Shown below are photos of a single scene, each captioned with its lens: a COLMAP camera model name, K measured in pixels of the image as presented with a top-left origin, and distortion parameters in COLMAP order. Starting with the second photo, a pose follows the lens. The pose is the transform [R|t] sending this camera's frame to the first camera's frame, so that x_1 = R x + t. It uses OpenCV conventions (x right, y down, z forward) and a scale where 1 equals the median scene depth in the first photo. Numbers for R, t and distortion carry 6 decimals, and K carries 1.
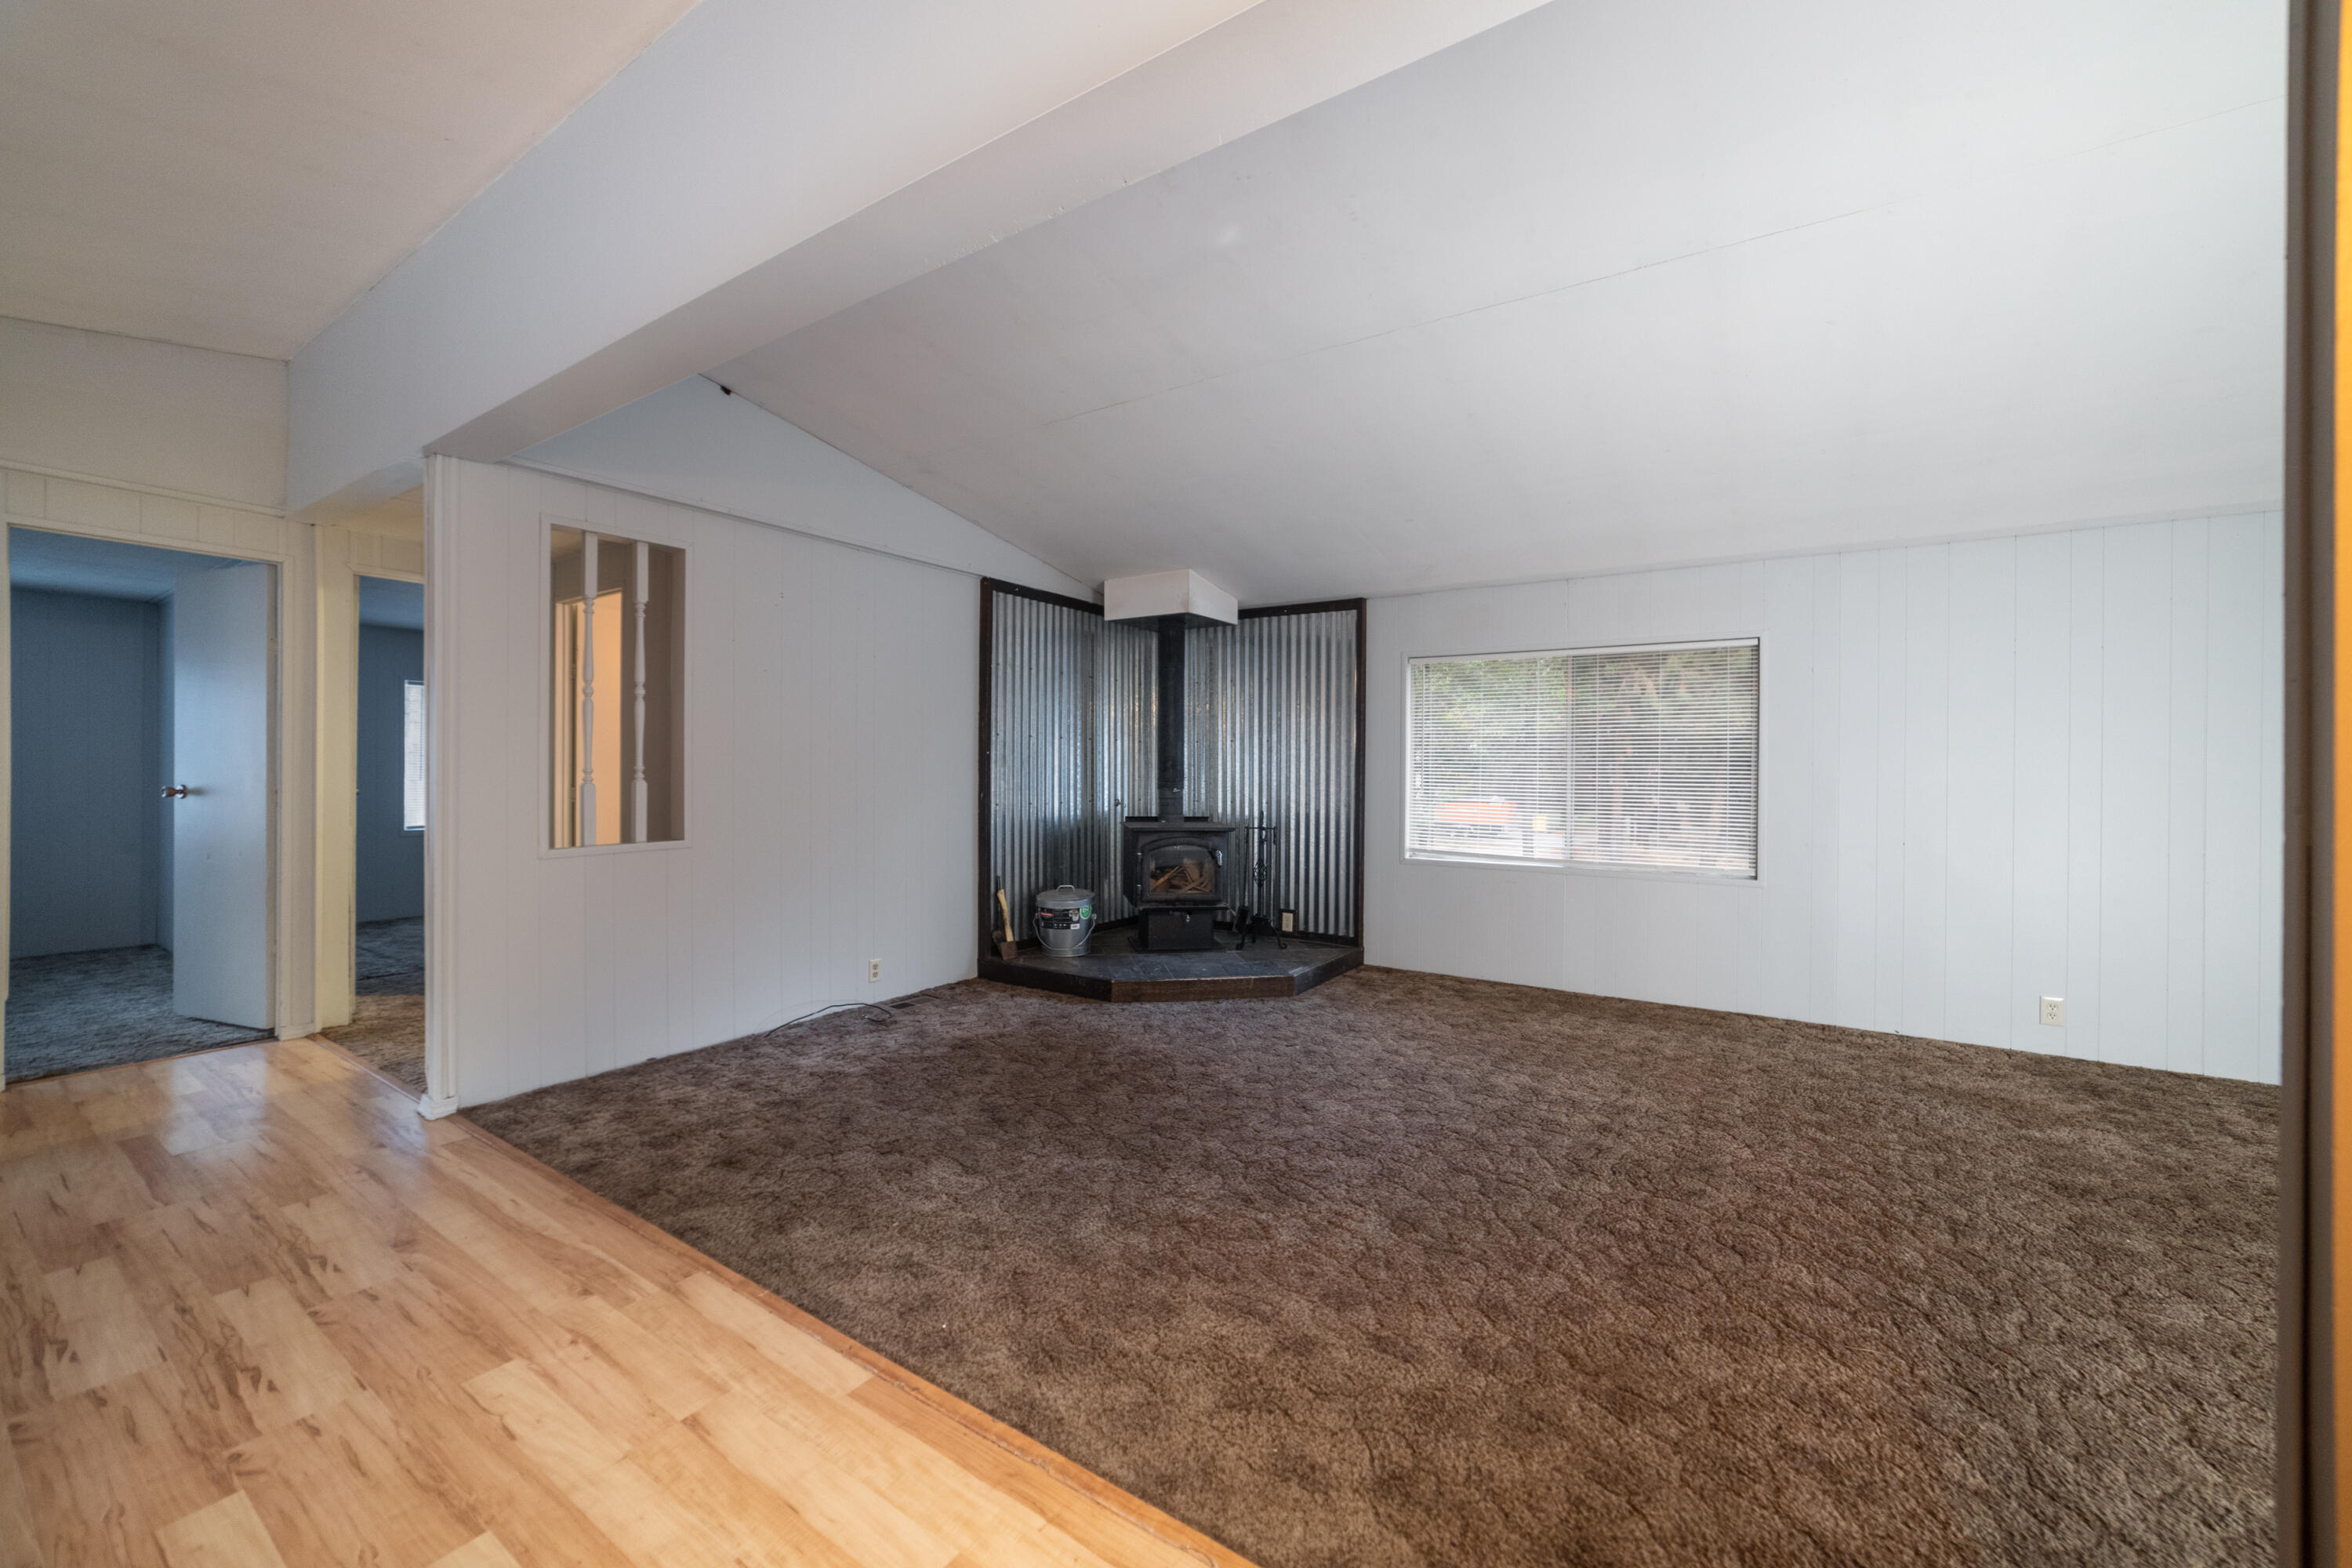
lens RADIAL K [[910.9, 0, 1181.4], [0, 910.9, 776.6], [0, 0, 1]] dist [-0.029052, 0.014038]
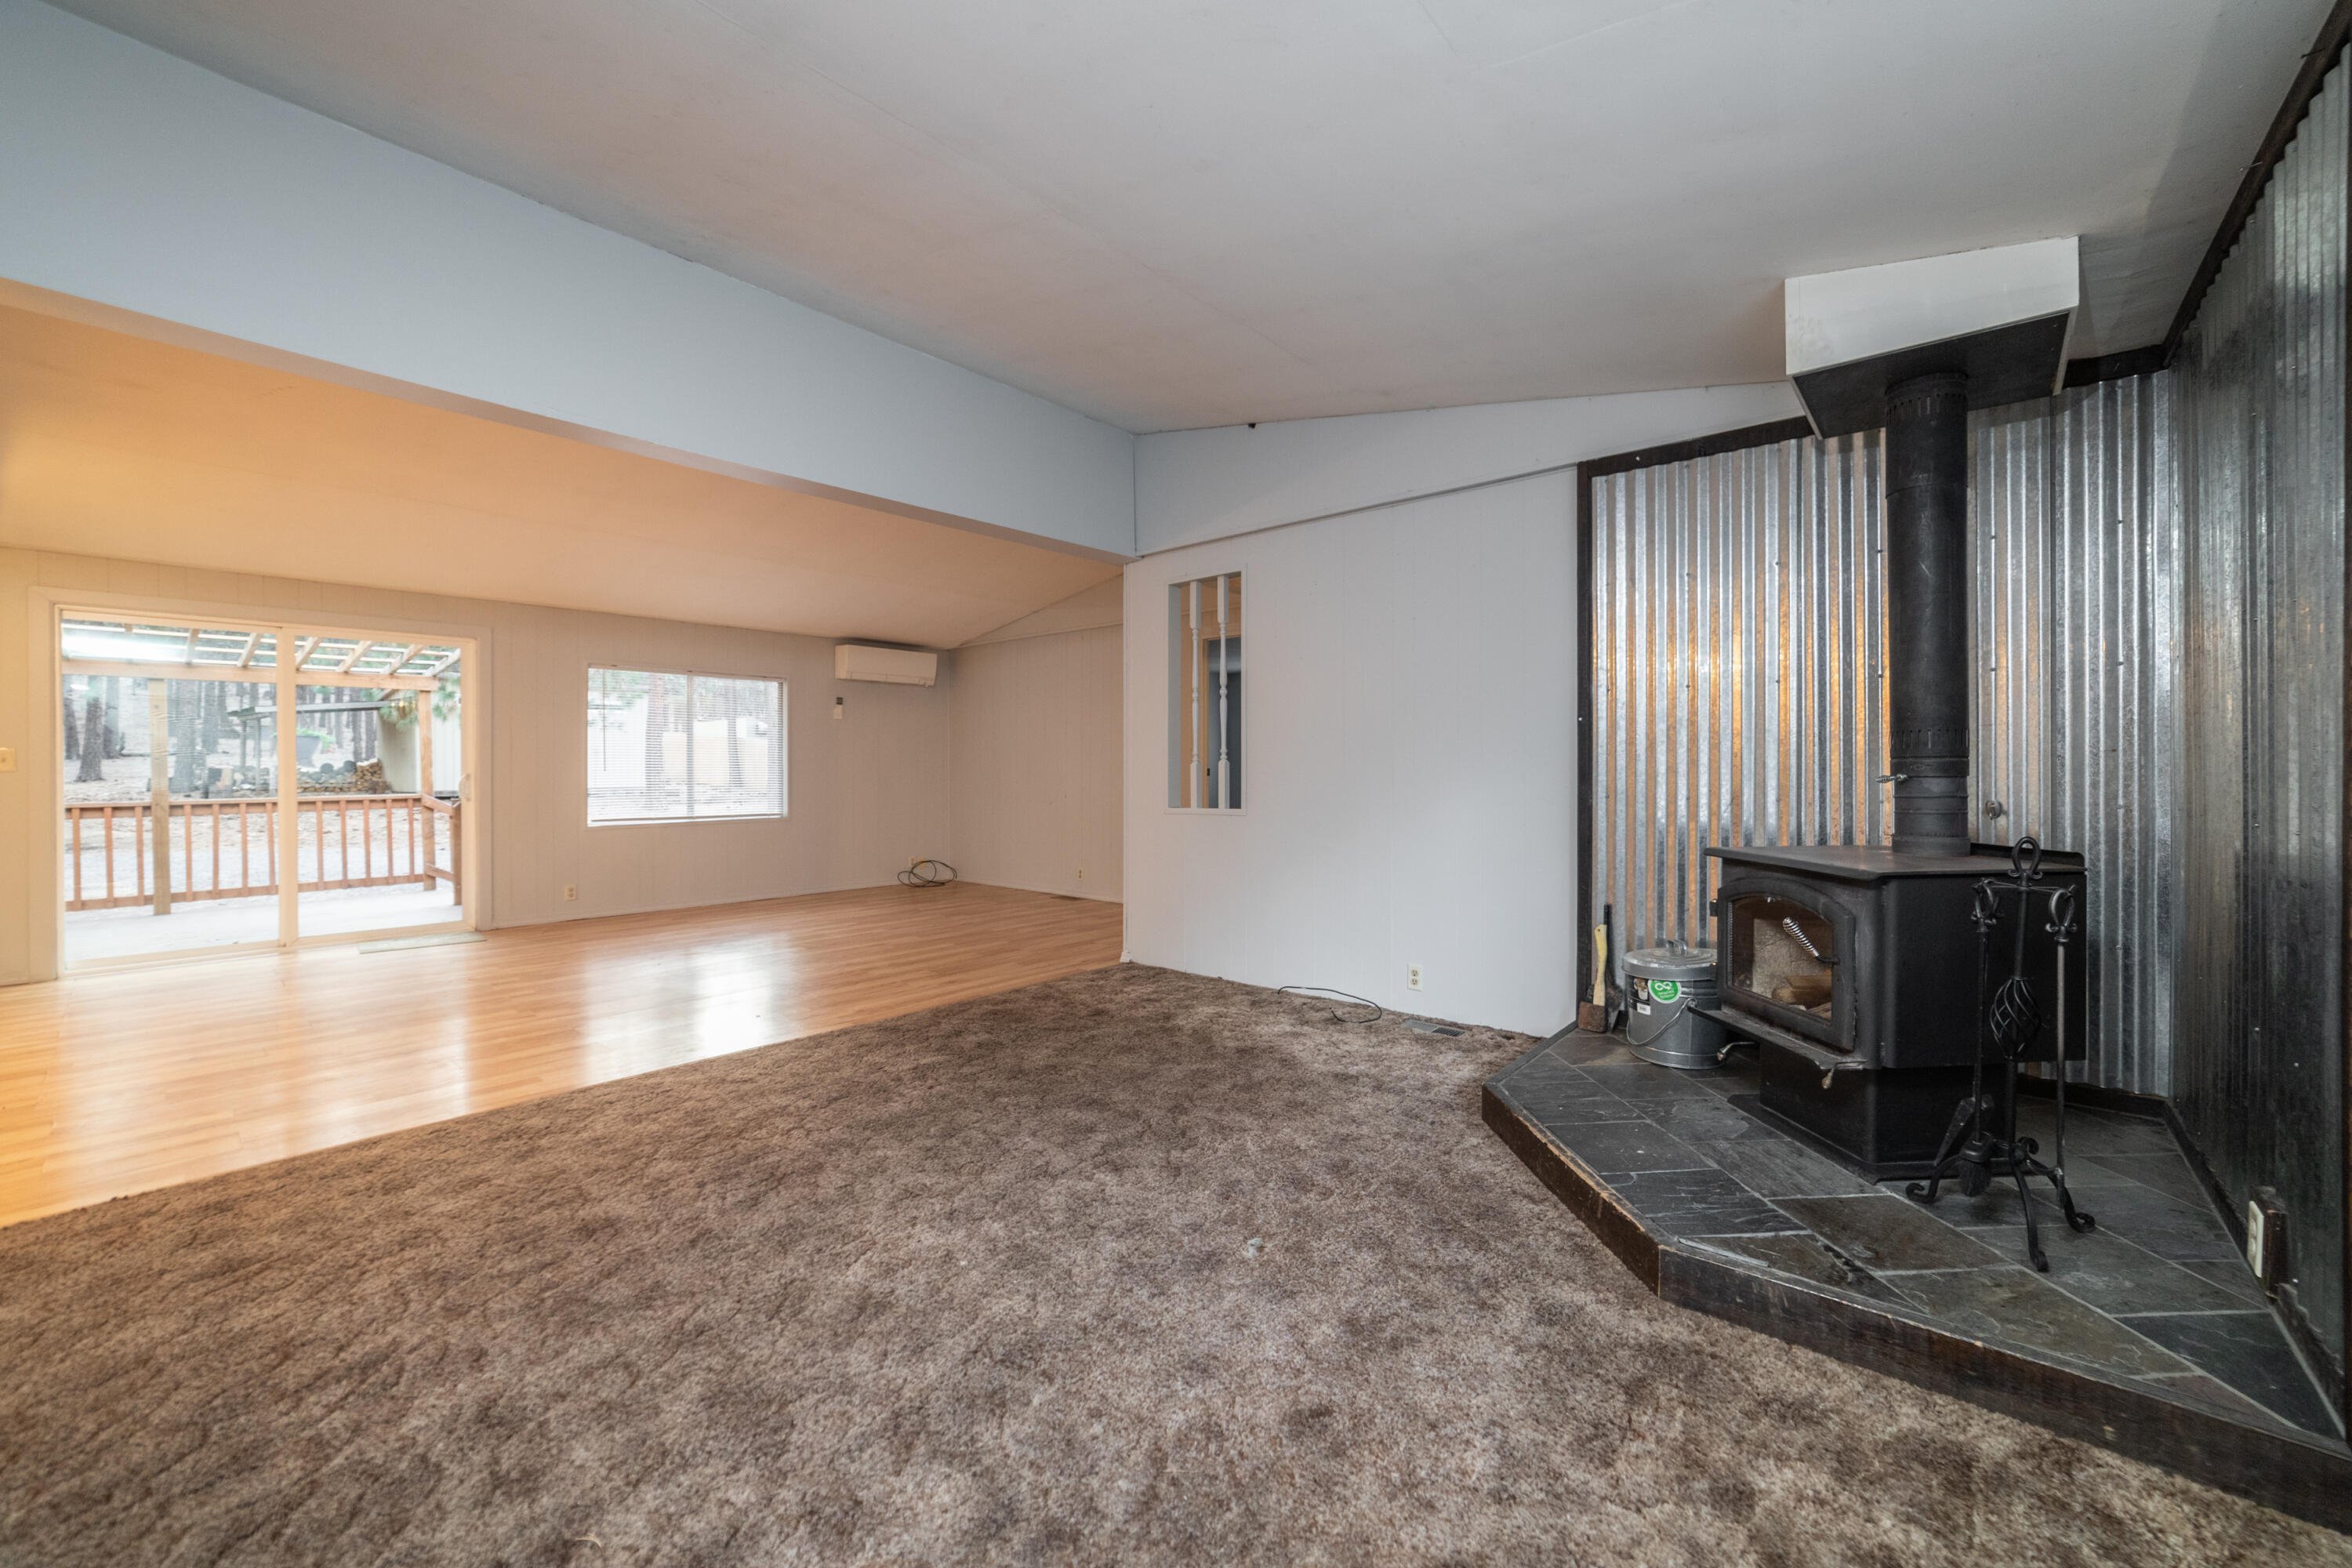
lens RADIAL K [[910.9, 0, 1181.4], [0, 910.9, 776.6], [0, 0, 1]] dist [-0.029052, 0.014038]
pose [[-0.129133, -0.000060, -0.991627, 0.486701], [-0.006735, 0.999977, 0.000816, 0.018602], [0.991604, 0.006784, -0.129131, 0.775382]]
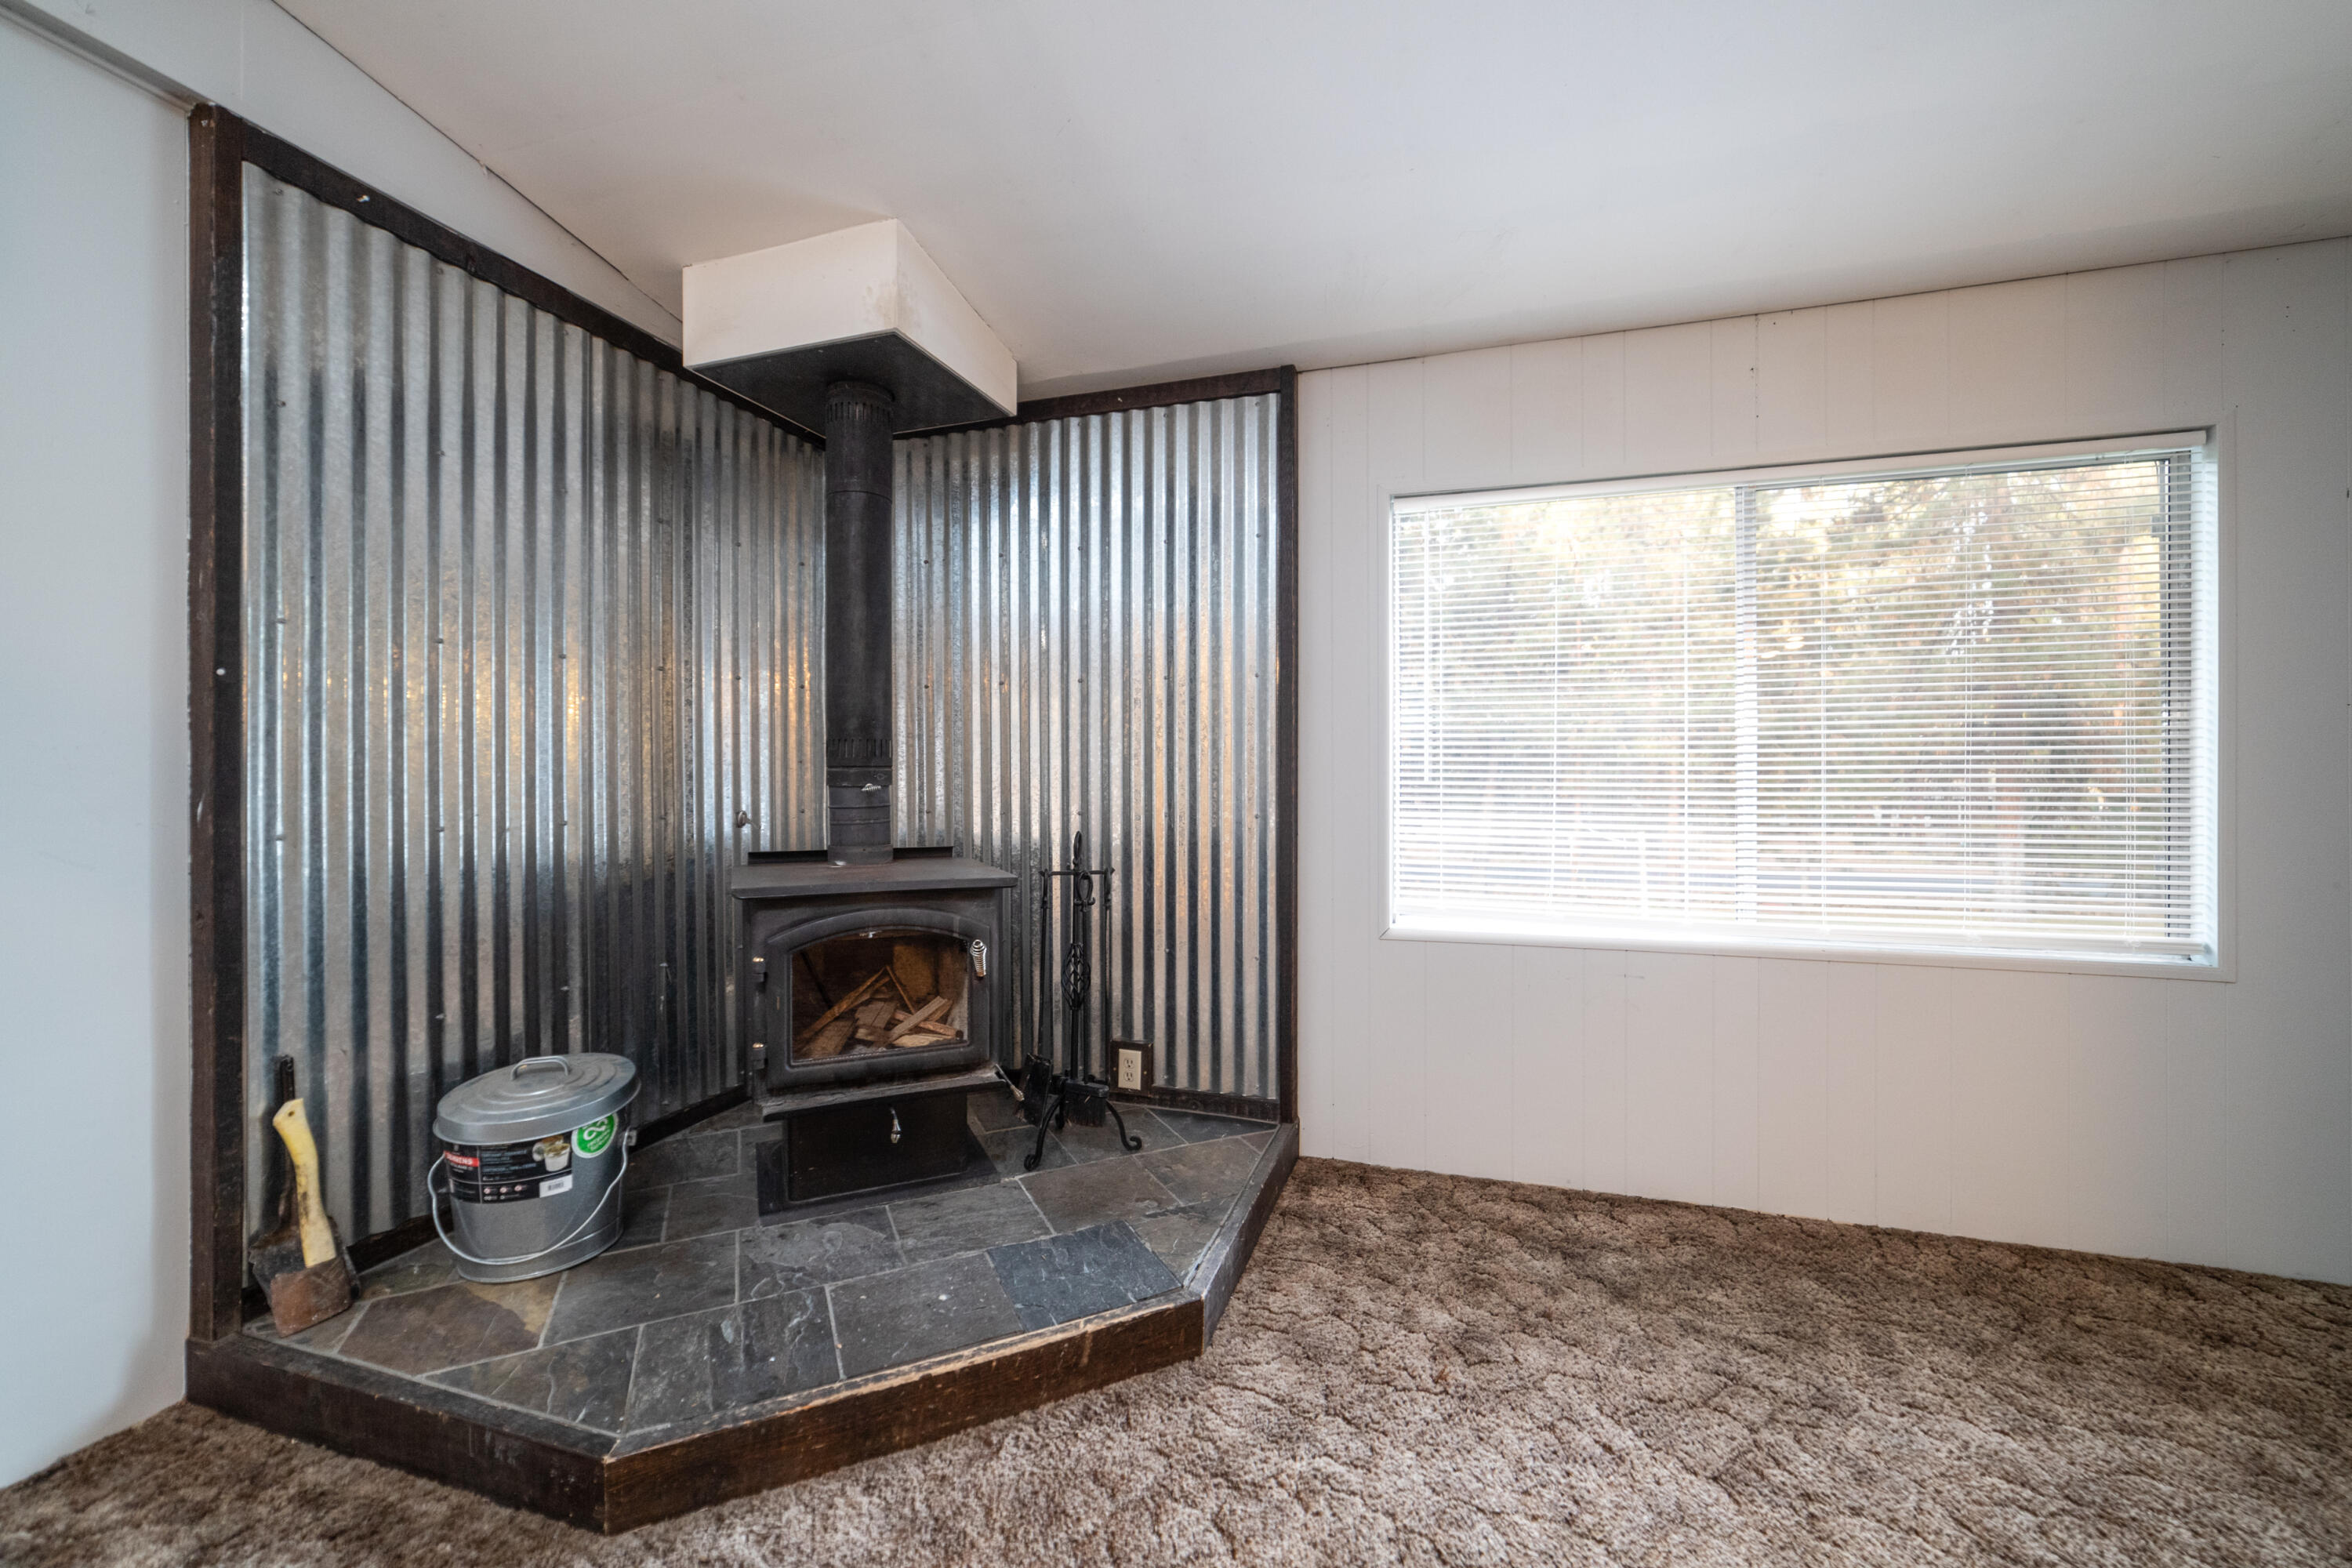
lens RADIAL K [[910.9, 0, 1181.4], [0, 910.9, 776.6], [0, 0, 1]] dist [-0.029052, 0.014038]
pose [[0.962440, -0.010039, 0.271310, 0.019768], [0.011151, 0.999935, -0.002557, 0.013596], [-0.271266, 0.005486, 0.962489, 0.603690]]
